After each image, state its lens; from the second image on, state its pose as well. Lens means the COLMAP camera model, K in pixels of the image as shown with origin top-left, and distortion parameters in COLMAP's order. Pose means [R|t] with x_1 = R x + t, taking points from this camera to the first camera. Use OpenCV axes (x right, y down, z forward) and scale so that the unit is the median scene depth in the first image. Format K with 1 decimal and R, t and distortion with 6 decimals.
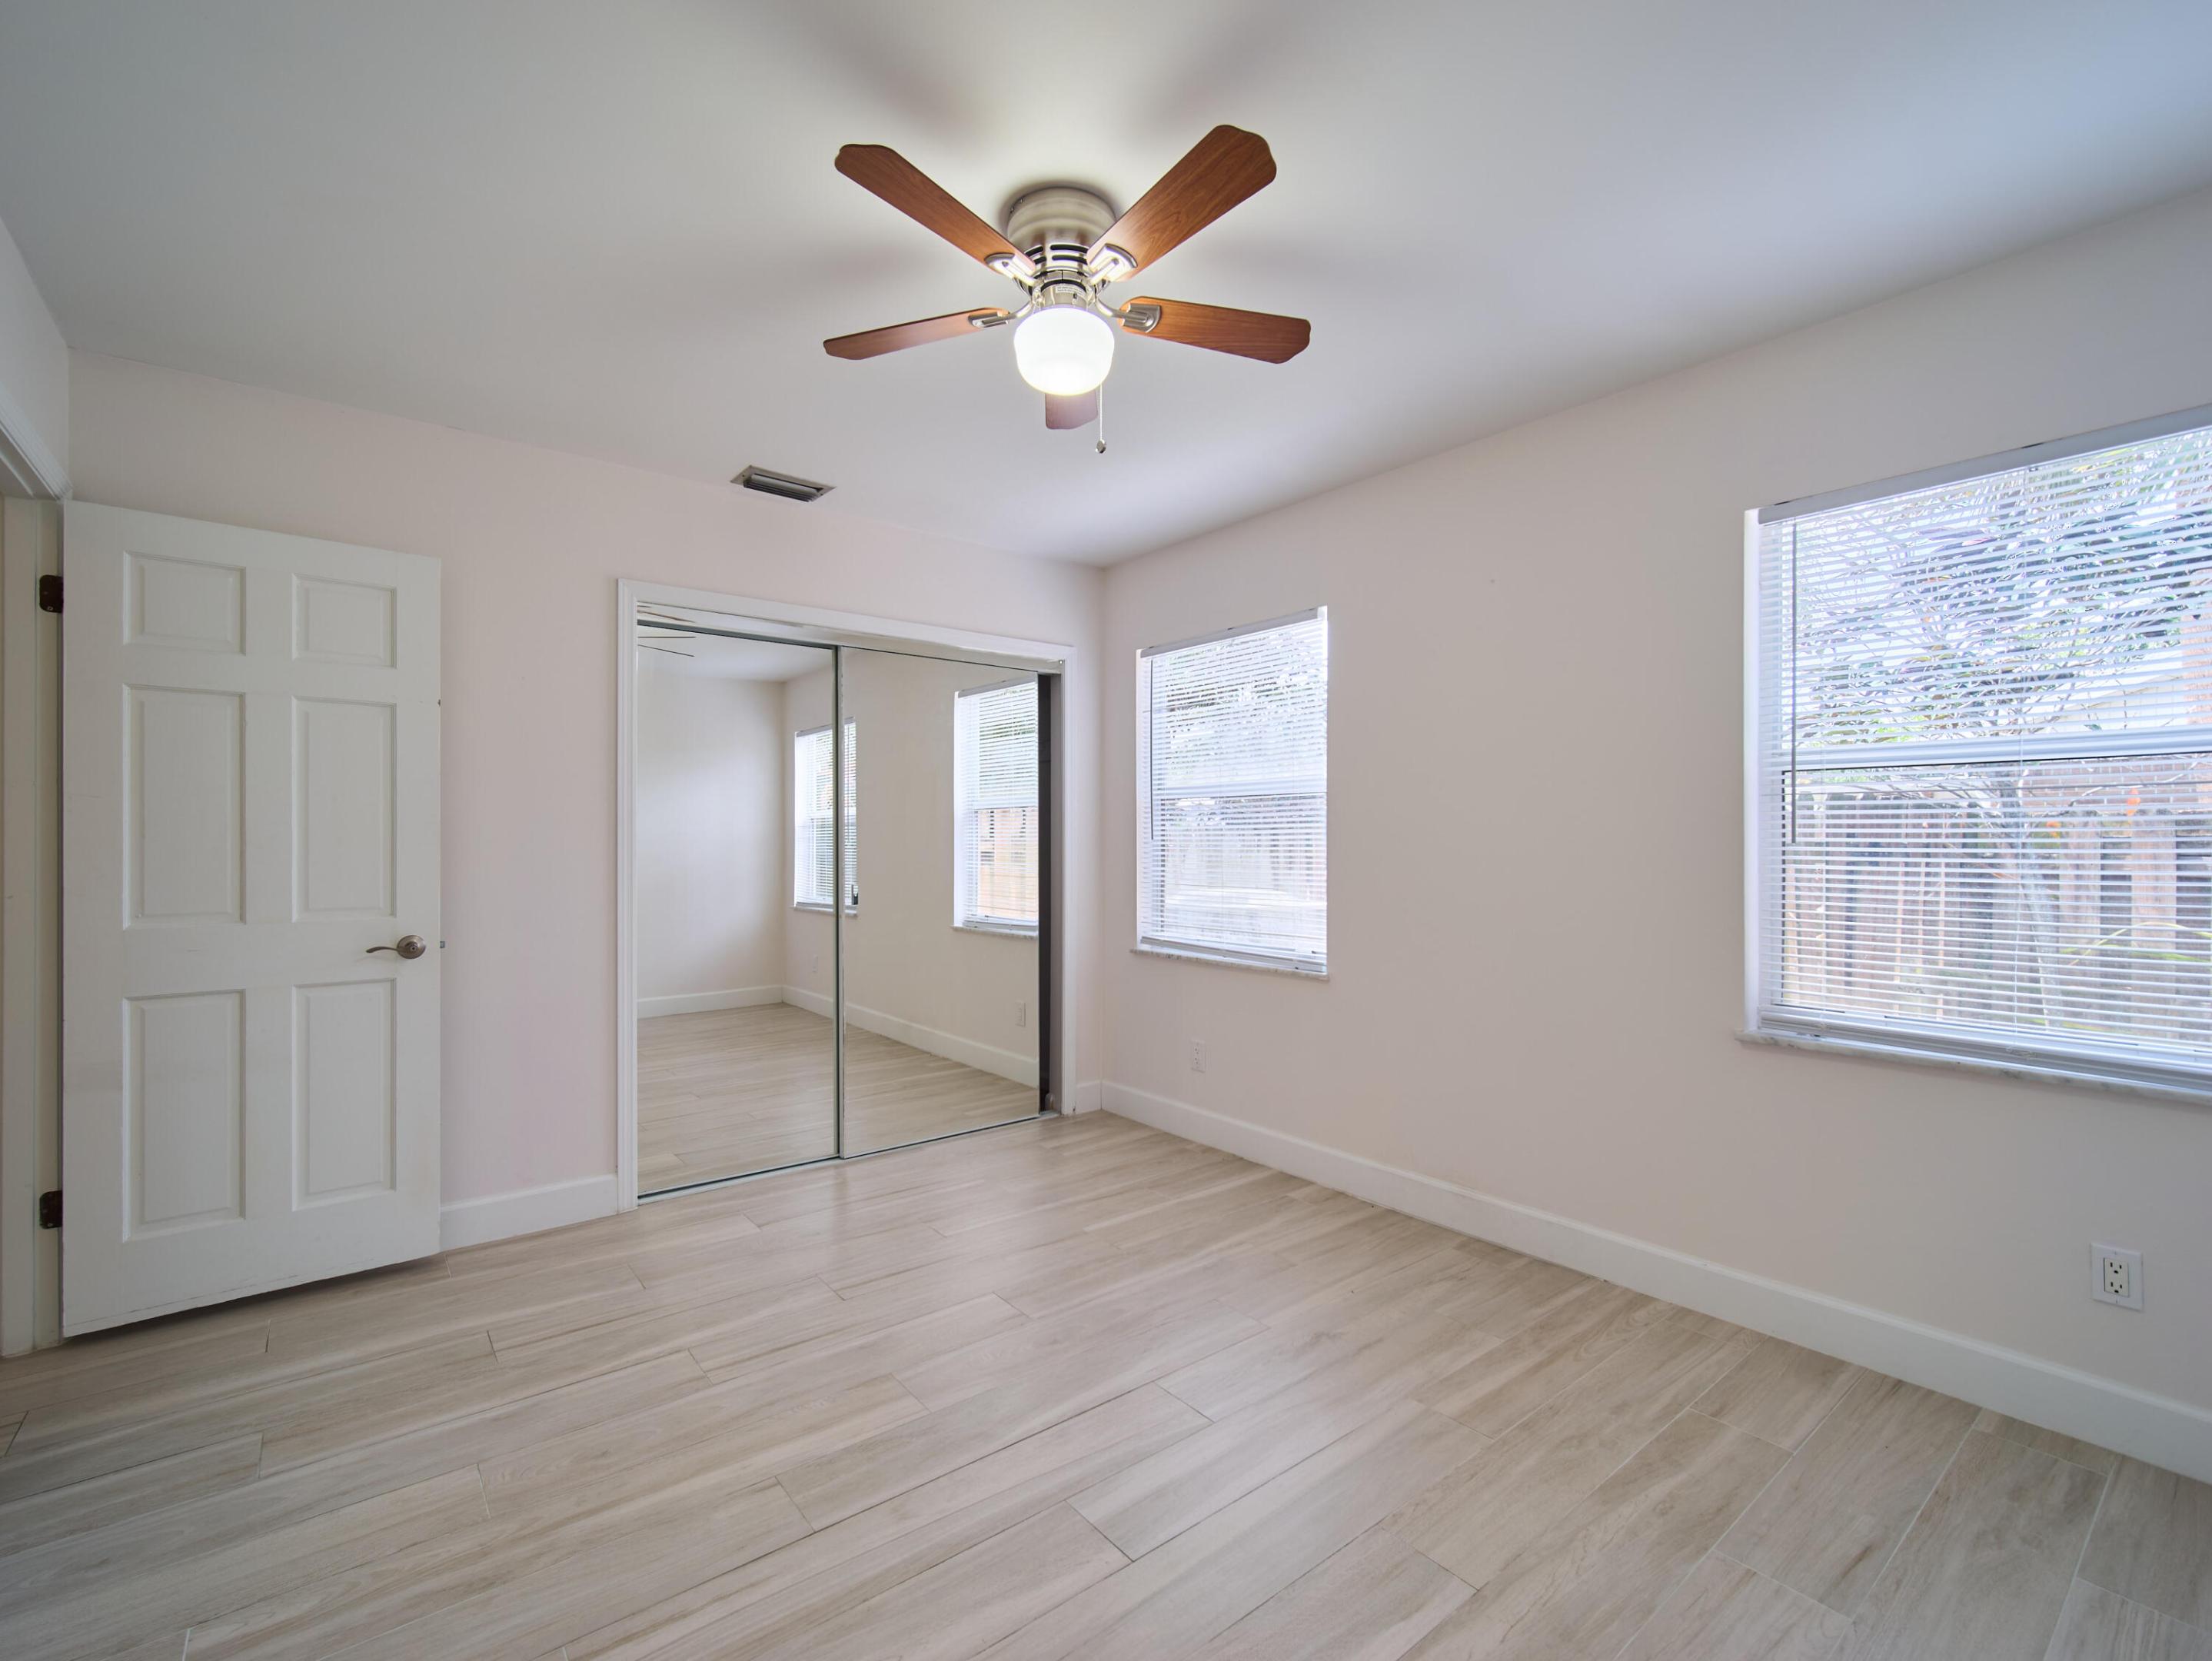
lens RADIAL K [[977.2, 0, 1088.9], [0, 977.2, 833.7], [0, 0, 1]] dist [0.000432, -0.000034]
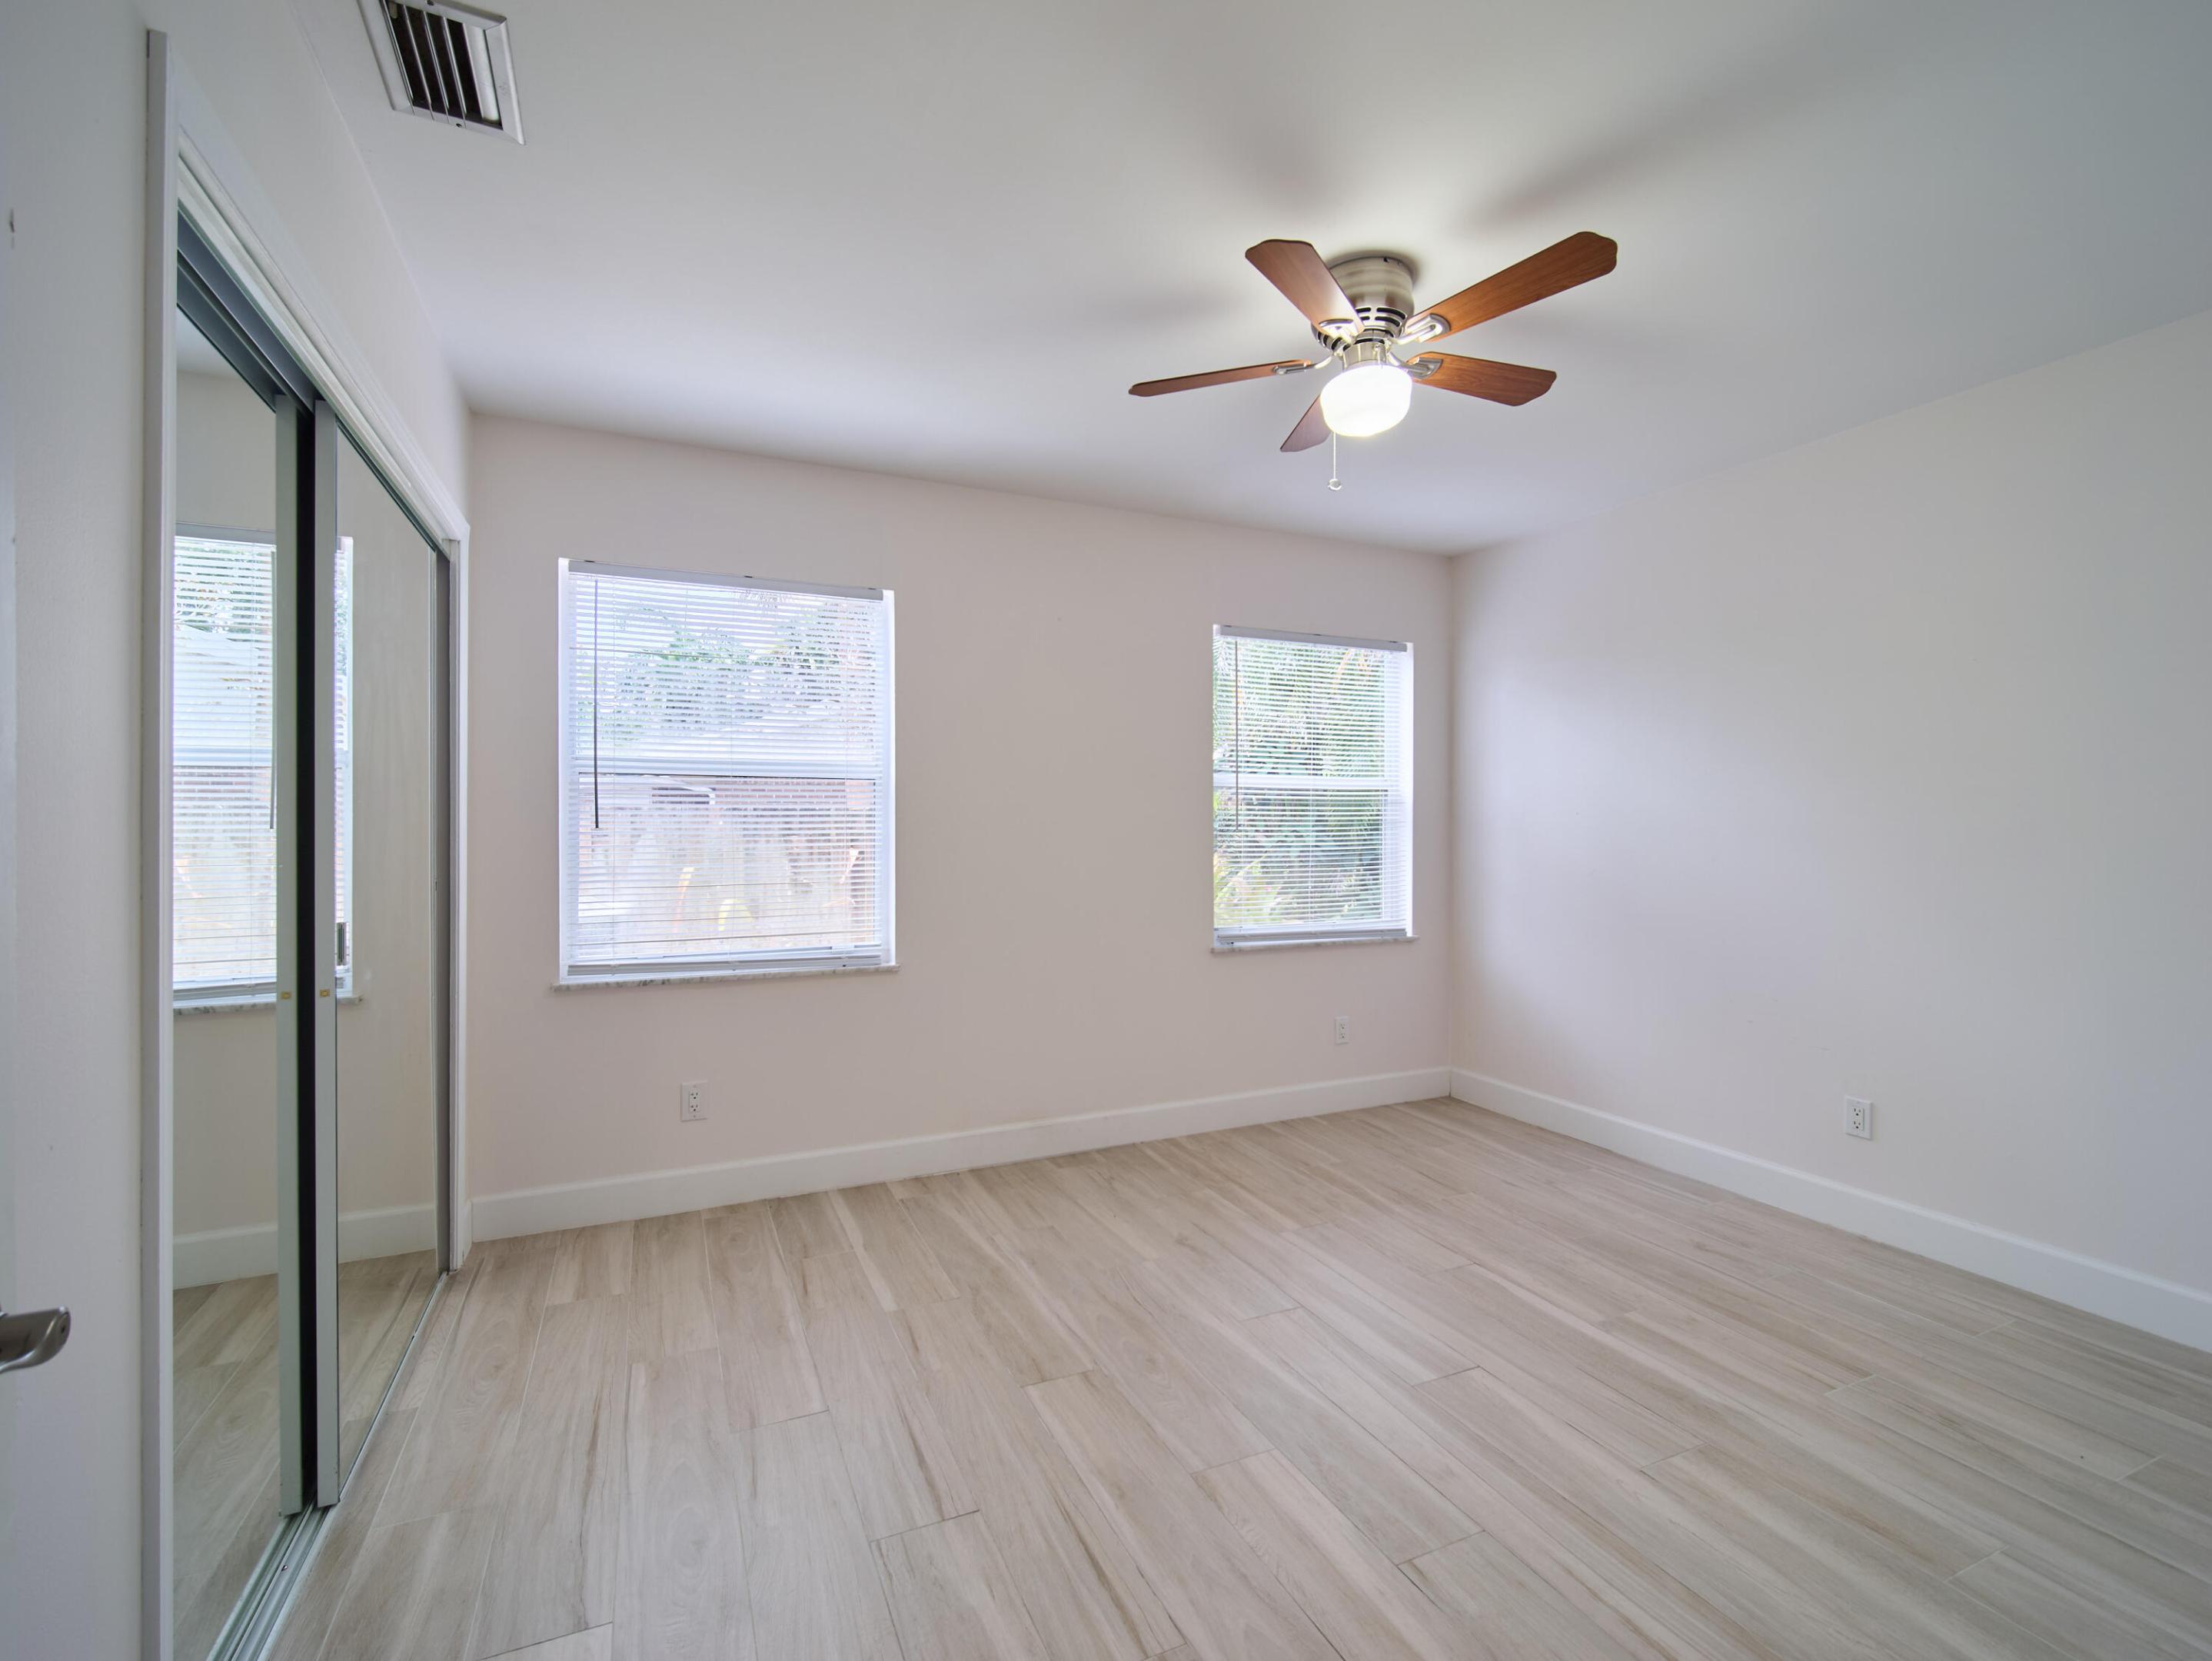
lens RADIAL K [[973.6, 0, 1096.9], [0, 973.6, 816.6], [0, 0, 1]] dist [0.002703, 0.000022]
pose [[0.245274, 0.010116, 0.969401, -0.769313], [-0.005342, 0.999944, -0.009083, 0.002538], [-0.969439, -0.002951, 0.245315, 0.654775]]
